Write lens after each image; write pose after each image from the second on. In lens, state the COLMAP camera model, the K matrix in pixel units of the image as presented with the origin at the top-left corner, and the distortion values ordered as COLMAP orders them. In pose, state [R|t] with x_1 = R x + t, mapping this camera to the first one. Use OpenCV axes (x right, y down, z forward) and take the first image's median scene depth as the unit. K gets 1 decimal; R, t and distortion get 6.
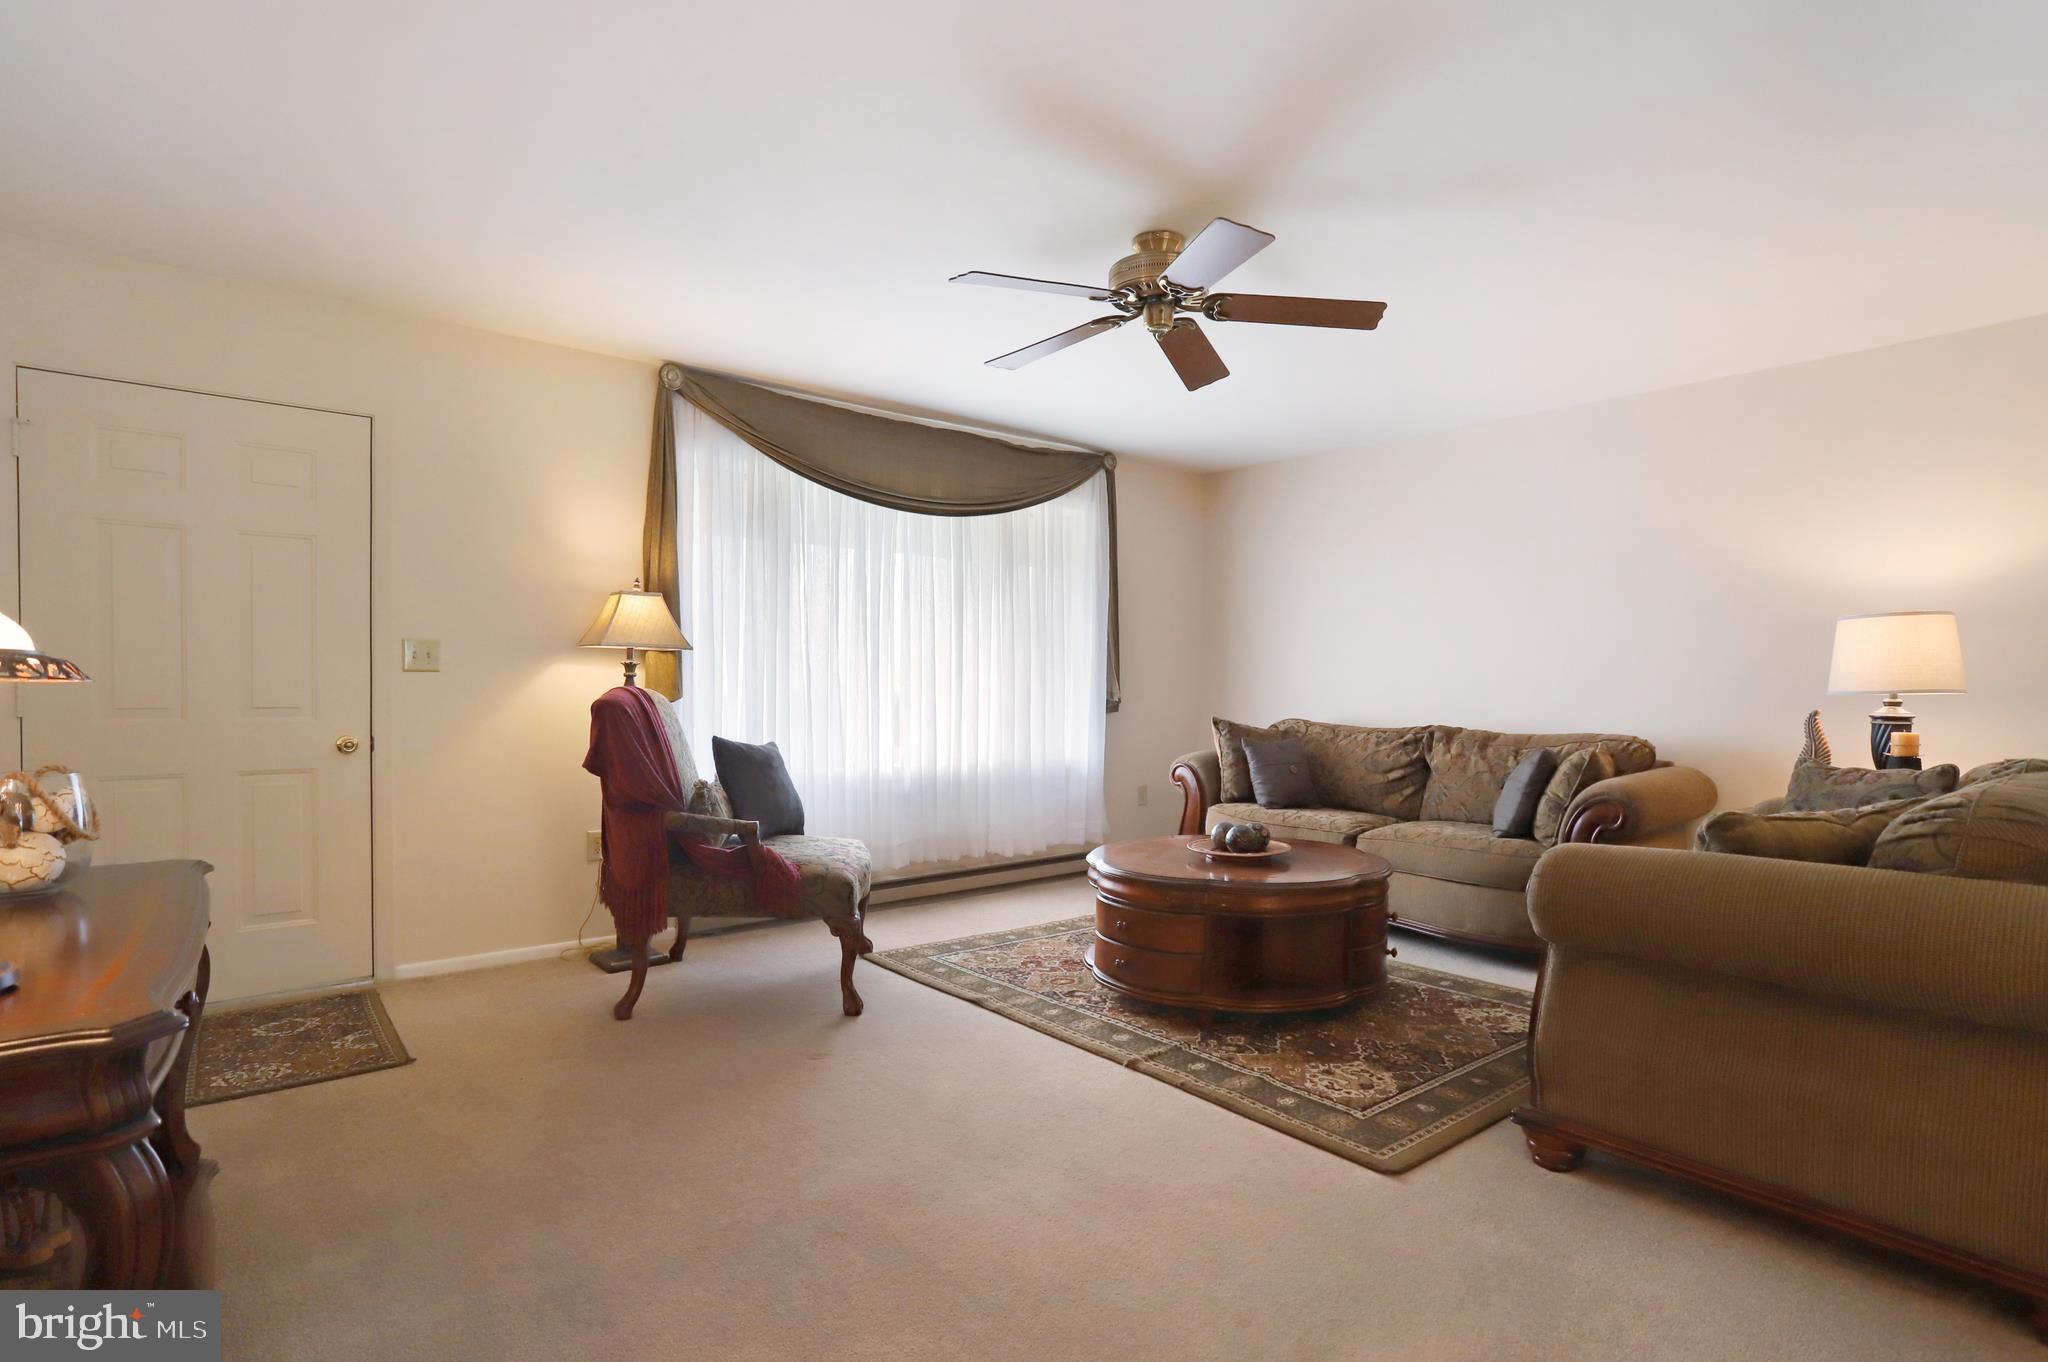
lens RADIAL K [[1038.0, 0, 1030.3], [0, 1038.0, 691.1], [0, 0, 1]] dist [-0.051974, 0.024833]
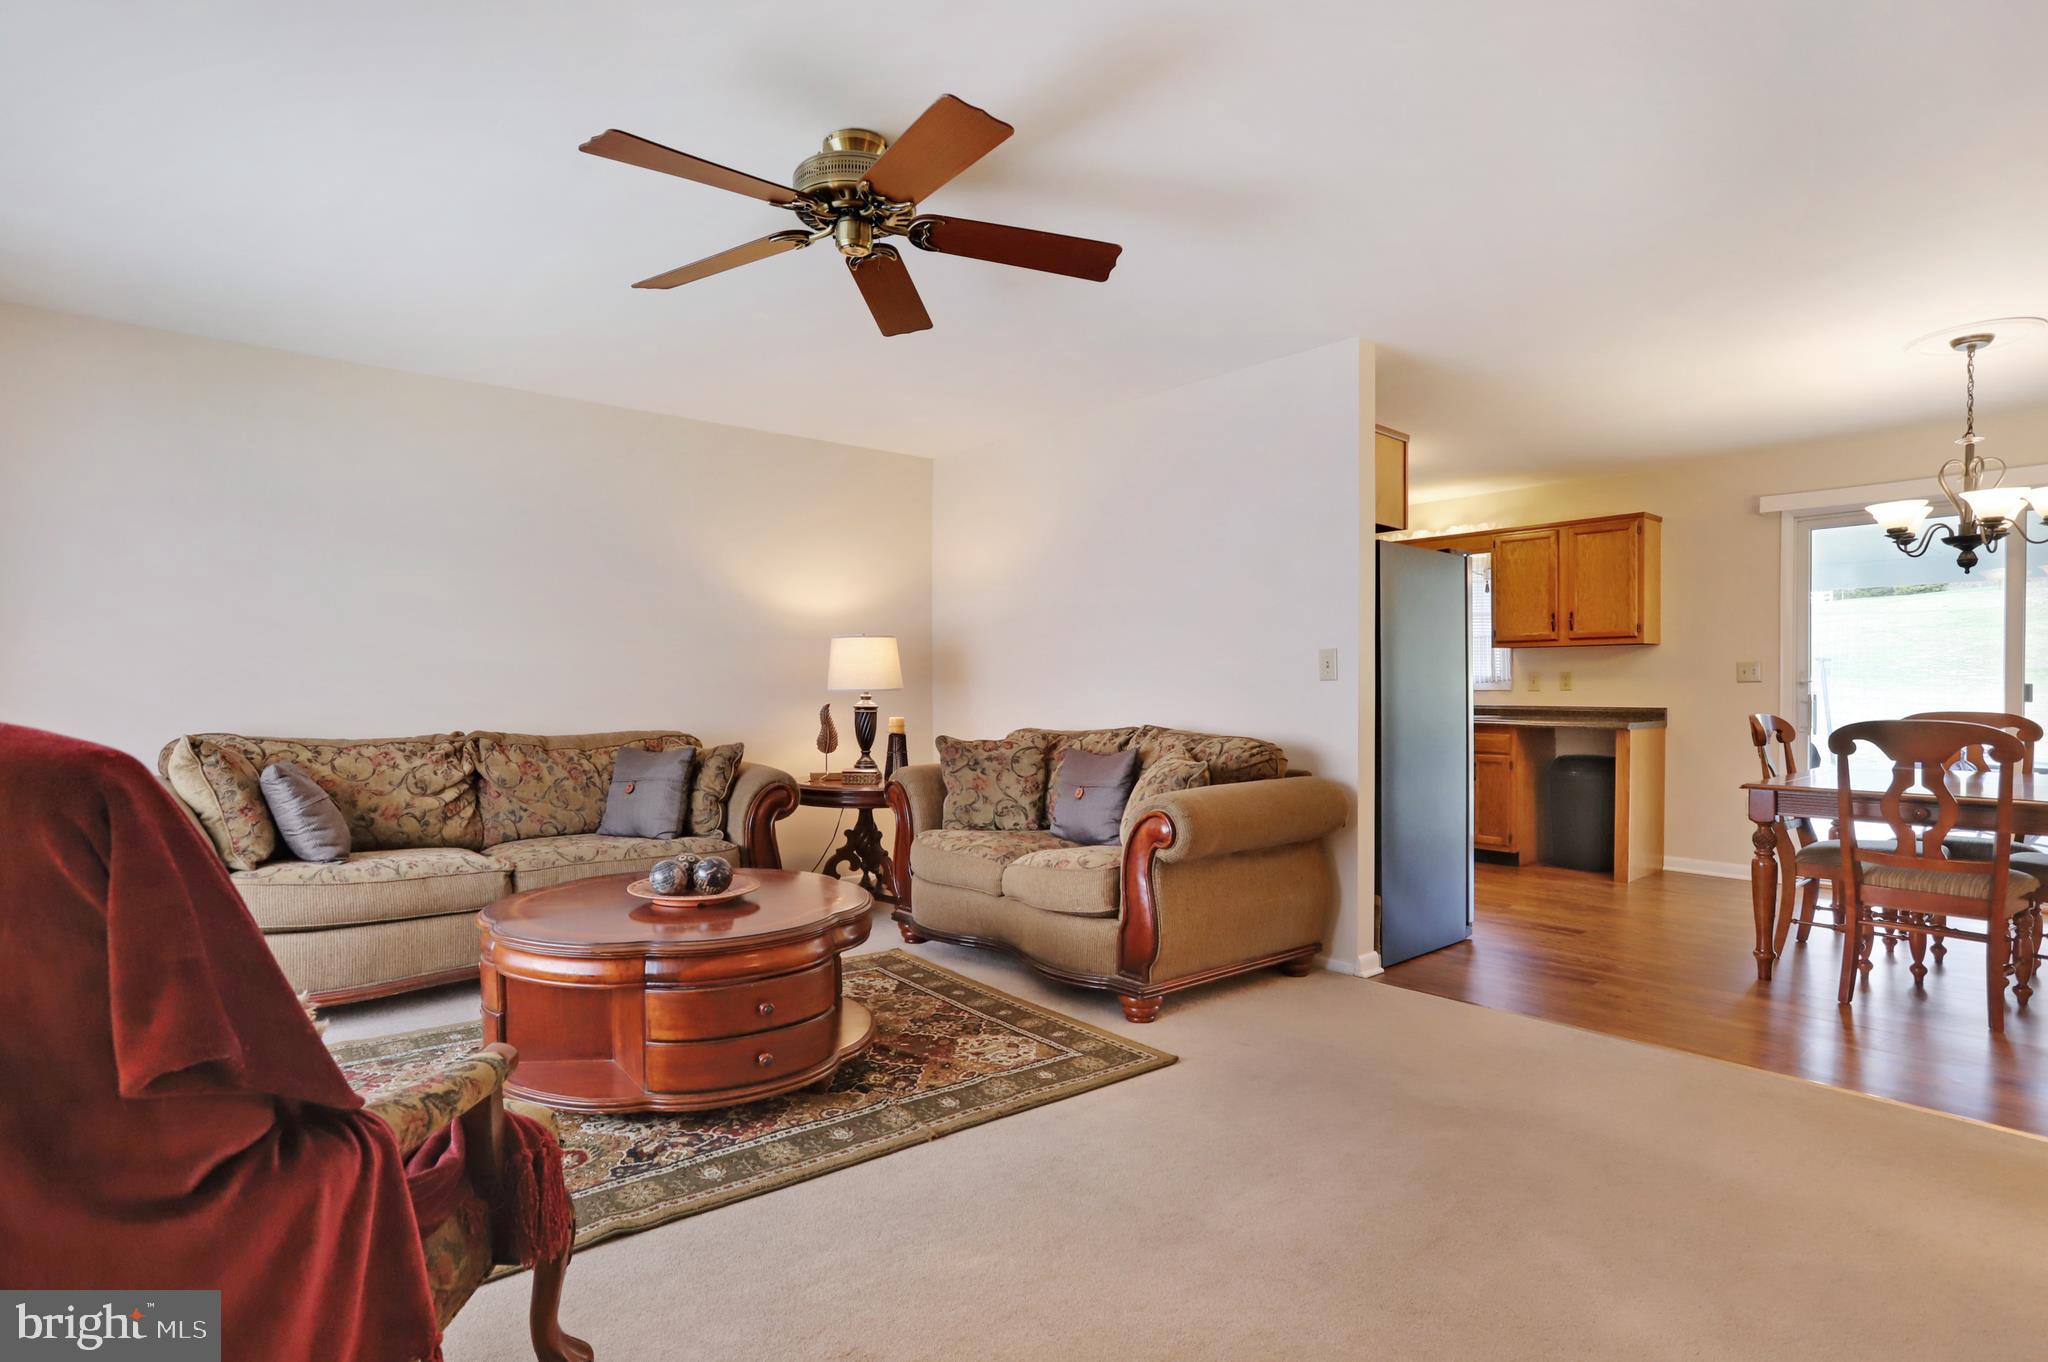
lens RADIAL K [[1038.0, 0, 1030.3], [0, 1038.0, 691.1], [0, 0, 1]] dist [-0.051974, 0.024833]
pose [[-0.009352, 0.002220, 0.999954, -0.649772], [0.005299, 0.999984, -0.002171, 0.007539], [-0.999942, 0.005278, -0.009364, 0.827444]]
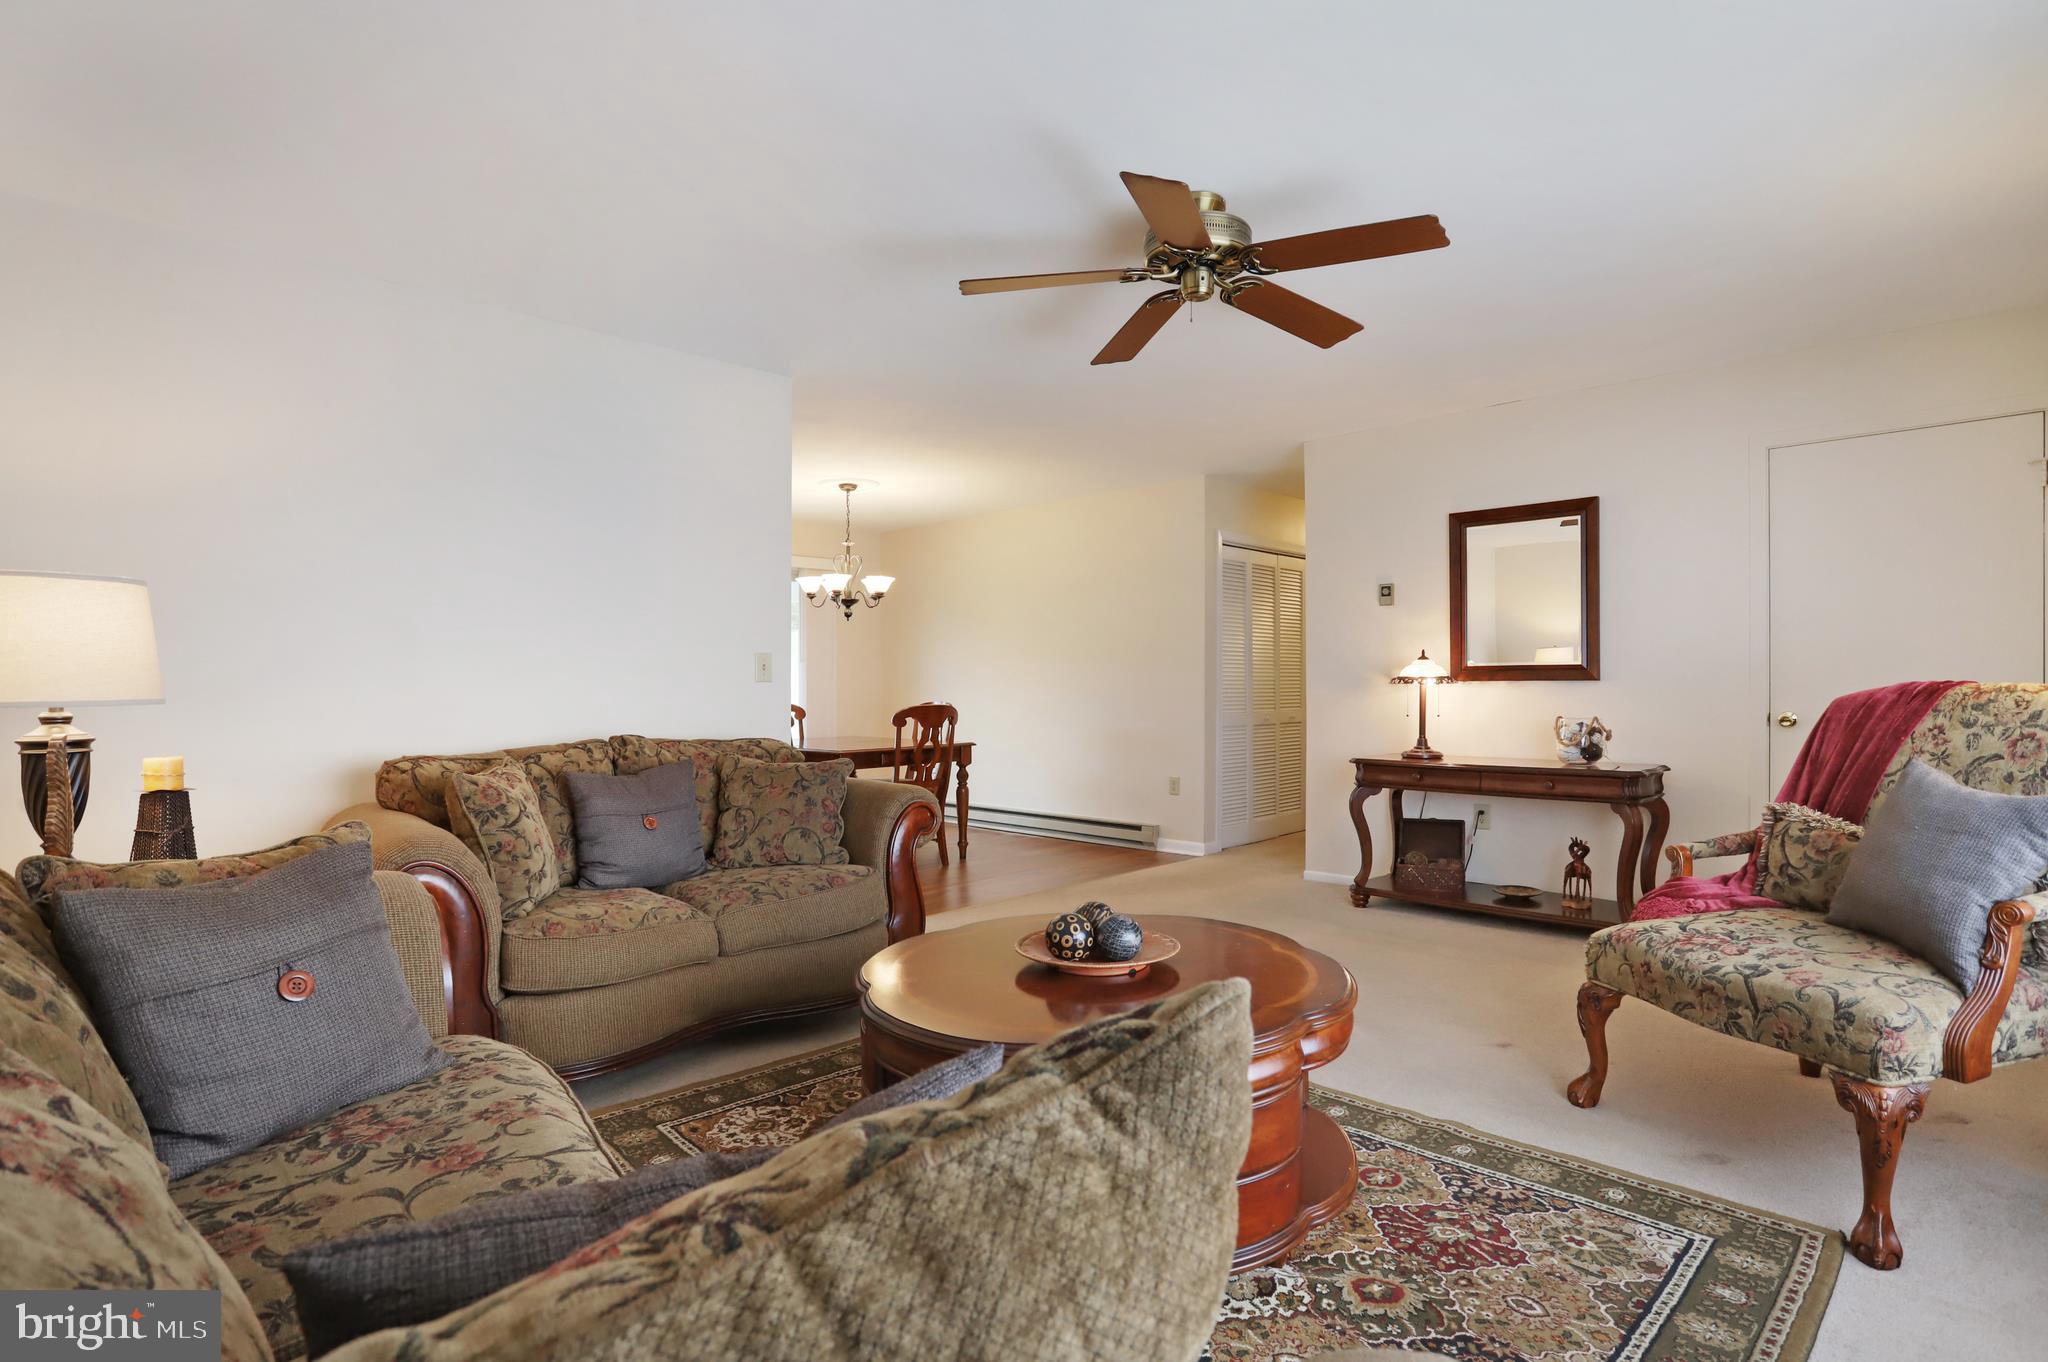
lens RADIAL K [[1001.4, 0, 1062.3], [0, 1001.4, 669.8], [0, 0, 1]] dist [-0.054654, 0.022559]
pose [[-0.992543, 0.003712, -0.121842, 0.320671], [0.004562, 0.999967, -0.006699, -0.012031], [0.121813, -0.007205, -0.992527, 1.752918]]
